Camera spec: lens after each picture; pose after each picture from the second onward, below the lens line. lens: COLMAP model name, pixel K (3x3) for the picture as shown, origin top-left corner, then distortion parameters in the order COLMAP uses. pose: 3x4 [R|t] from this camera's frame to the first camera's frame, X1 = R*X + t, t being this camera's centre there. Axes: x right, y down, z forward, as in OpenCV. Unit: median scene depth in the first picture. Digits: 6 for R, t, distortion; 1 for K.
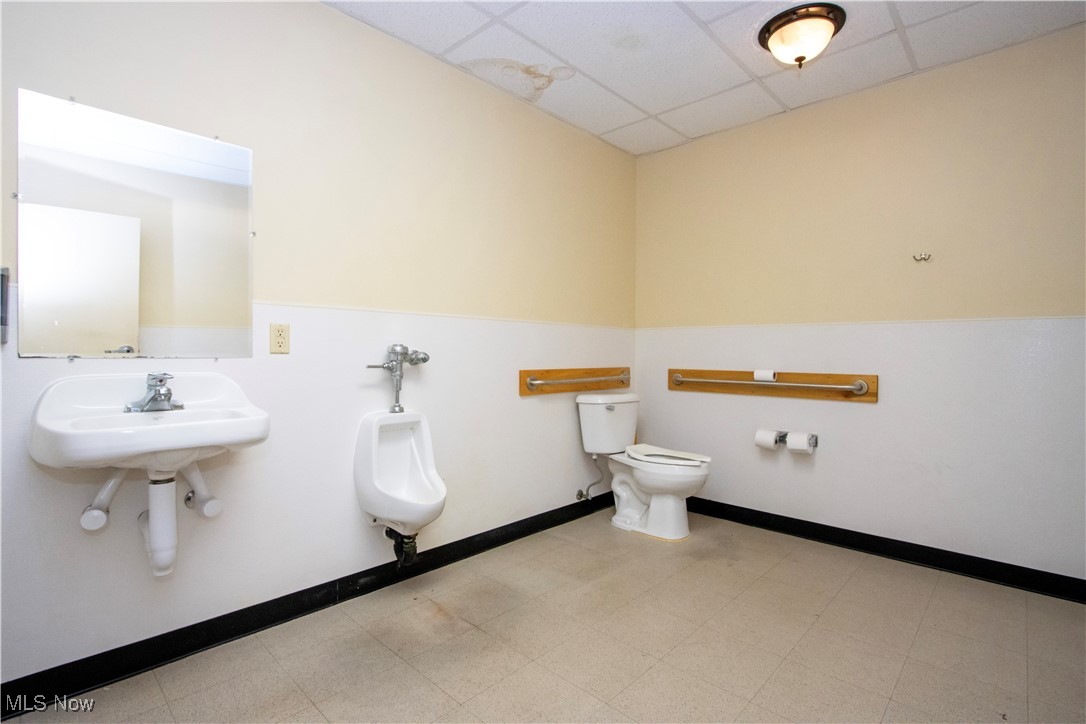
lens RADIAL K [[512.1, 0, 544.4], [0, 512.1, 349.9], [0, 0, 1]] dist [0.000537, 0.000590]
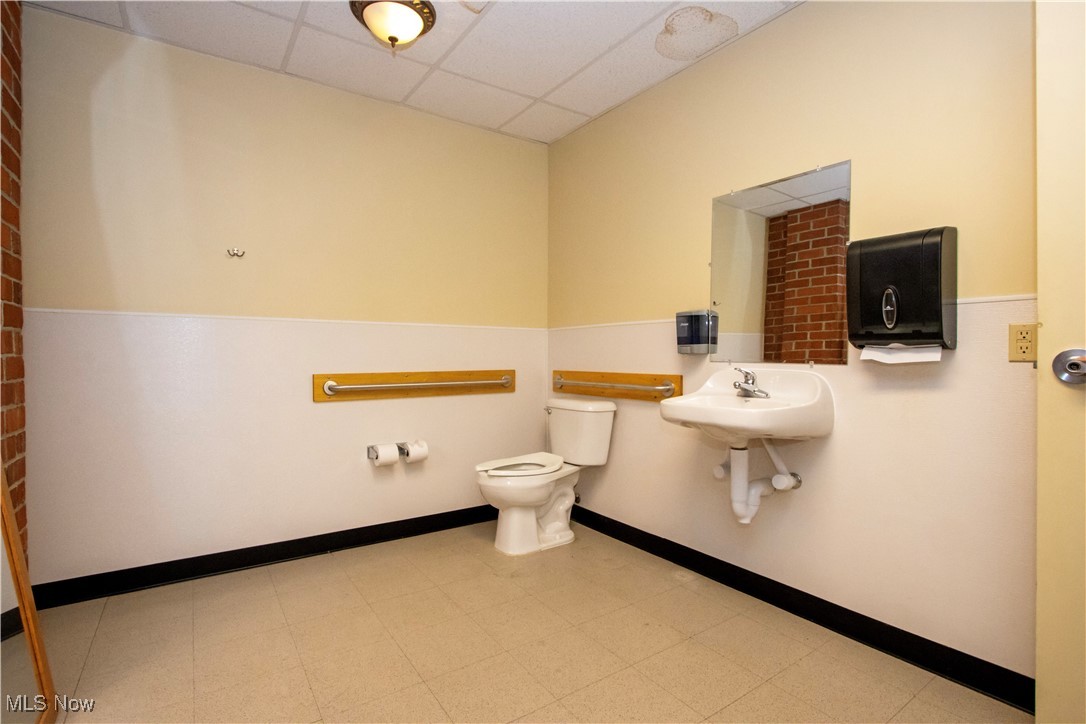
lens RADIAL K [[514.4, 0, 543.0], [0, 514.4, 362.0], [0, 0, 1]] dist [-0.001102, -0.000599]
pose [[0.970978, 0.006121, -0.239090, 0.449344], [-0.000262, 0.999699, 0.024531, -0.004633], [0.239168, -0.023757, 0.970687, 0.082792]]
